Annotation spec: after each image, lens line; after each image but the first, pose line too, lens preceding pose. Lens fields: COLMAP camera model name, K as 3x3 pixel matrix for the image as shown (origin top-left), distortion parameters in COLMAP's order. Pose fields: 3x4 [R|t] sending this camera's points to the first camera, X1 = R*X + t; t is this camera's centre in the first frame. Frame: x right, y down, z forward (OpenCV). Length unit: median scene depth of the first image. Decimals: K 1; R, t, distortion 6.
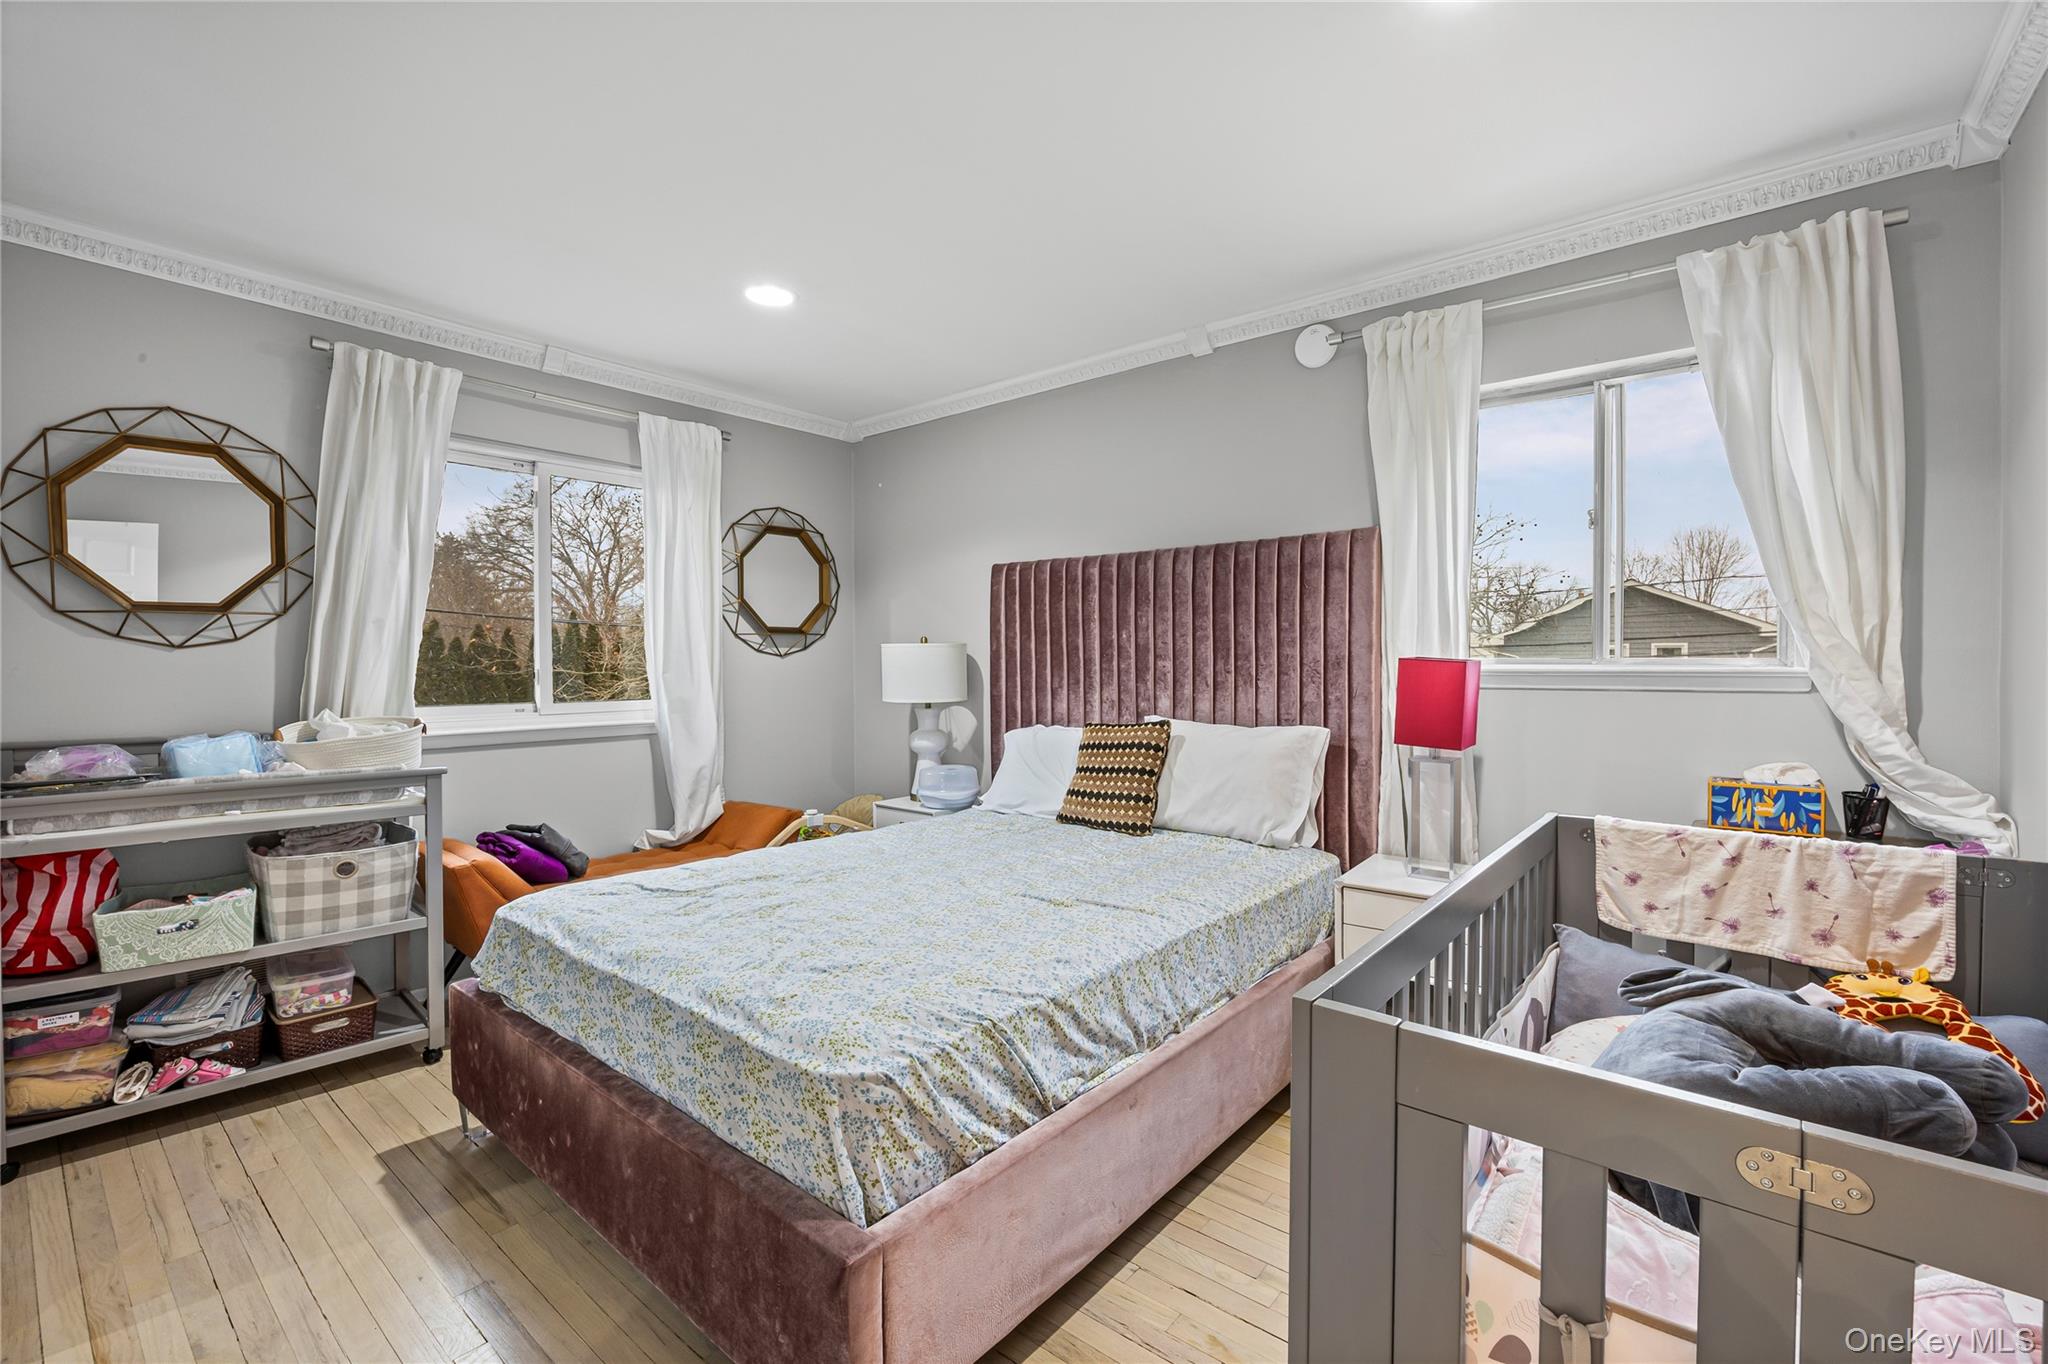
lens RADIAL K [[885.0, 0, 1029.1], [0, 885.0, 672.6], [0, 0, 1]] dist [-0.002224, -0.000171]
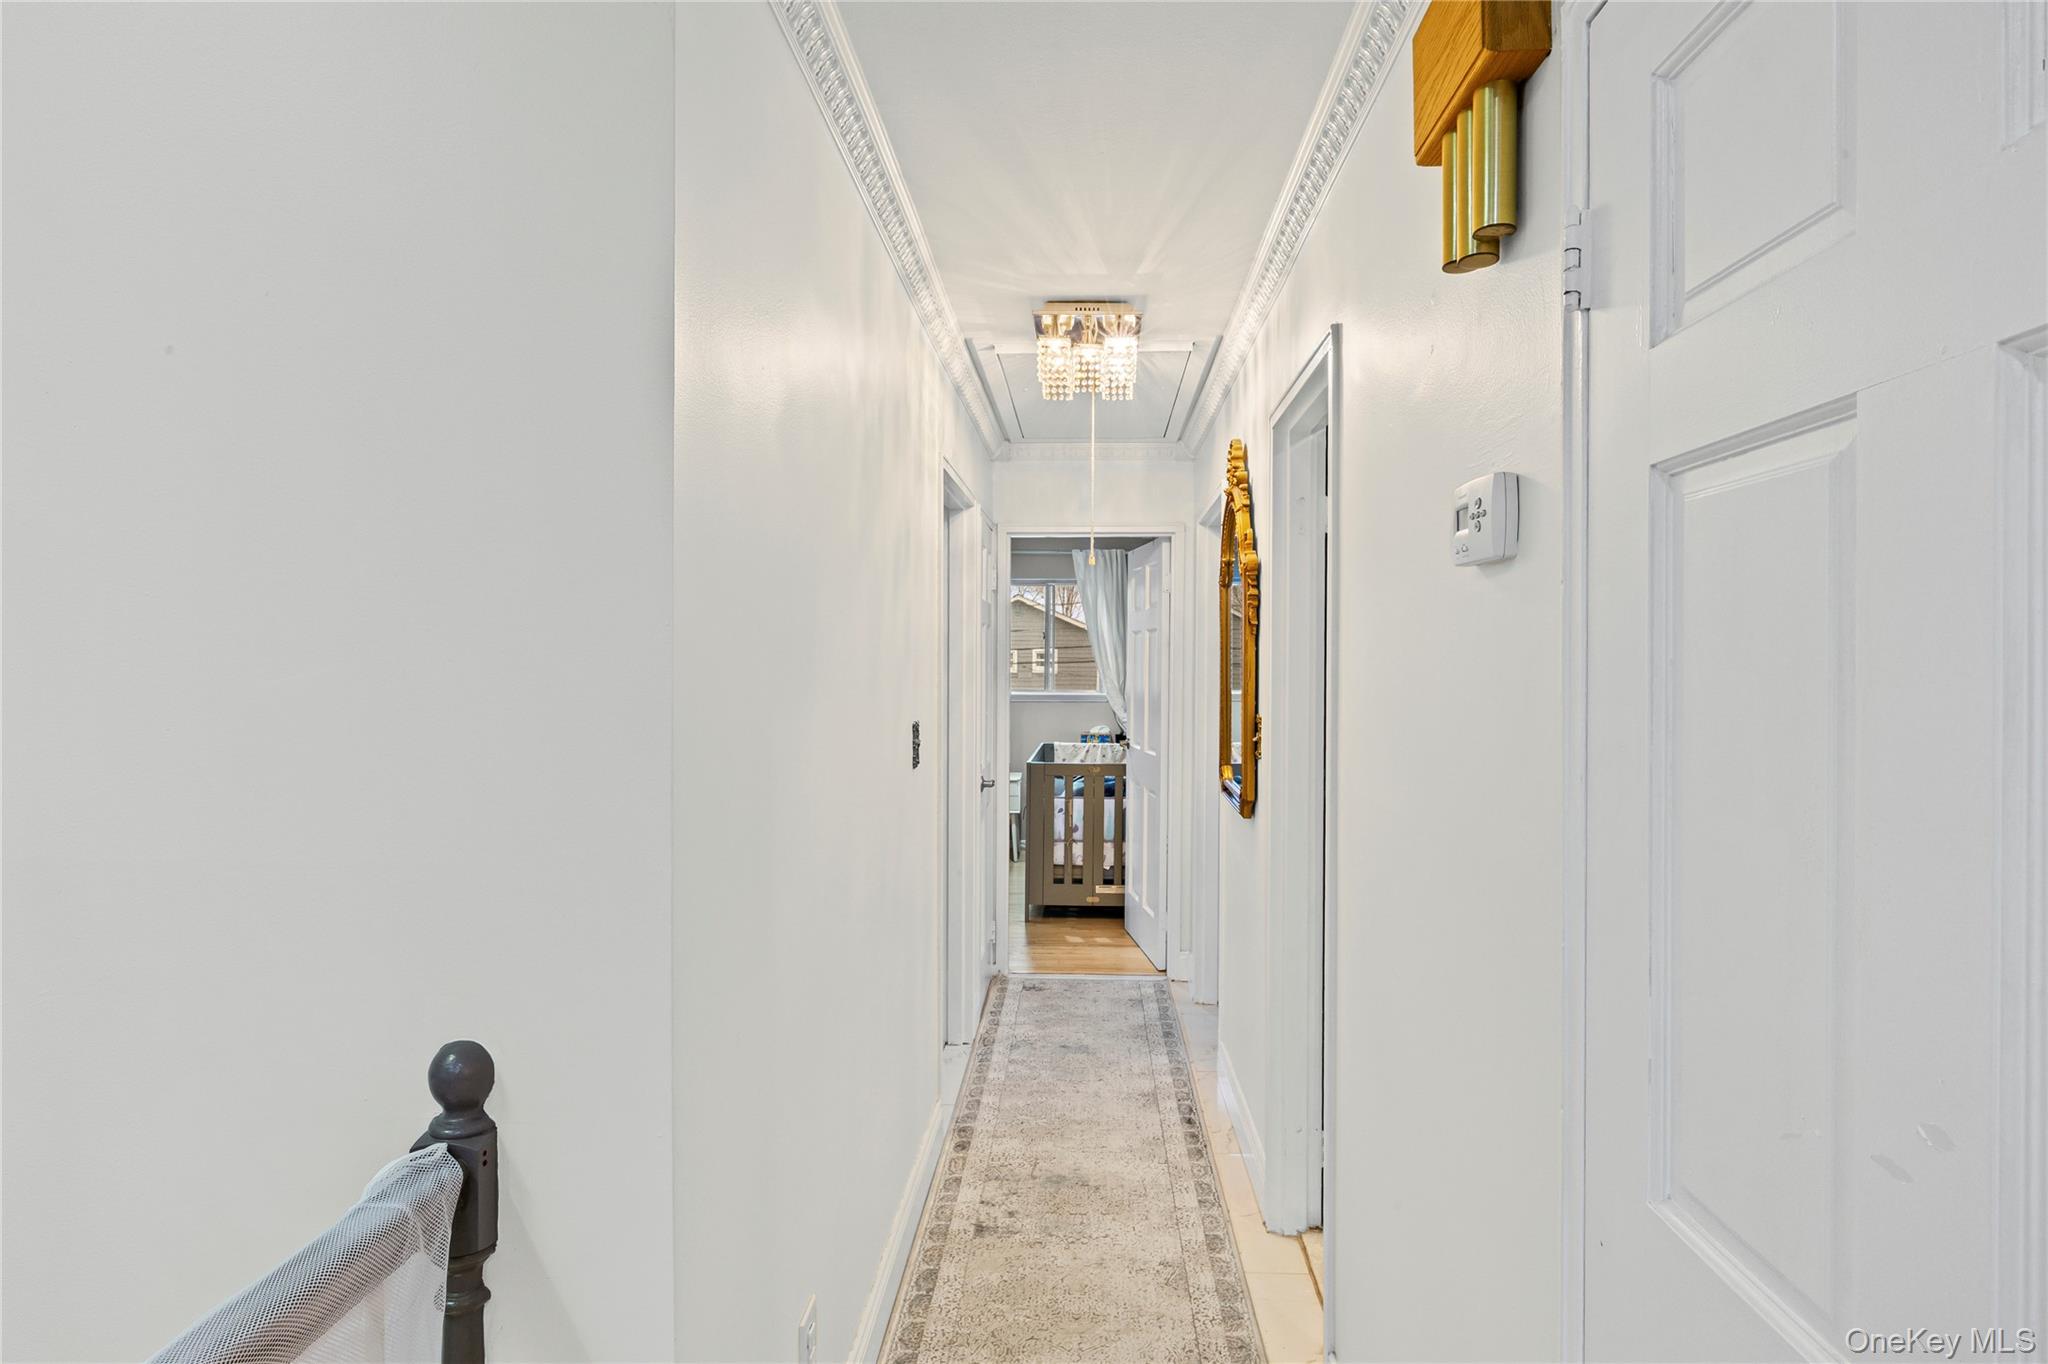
lens RADIAL K [[1011.8, 0, 1027.9], [0, 1011.8, 687.2], [0, 0, 1]] dist [0.000438, 0.000120]
pose [[0.802819, 0.004327, 0.596206, -1.399661], [0.000352, 0.999970, -0.007731, -0.001552], [-0.596222, 0.006416, 0.802794, -1.619858]]
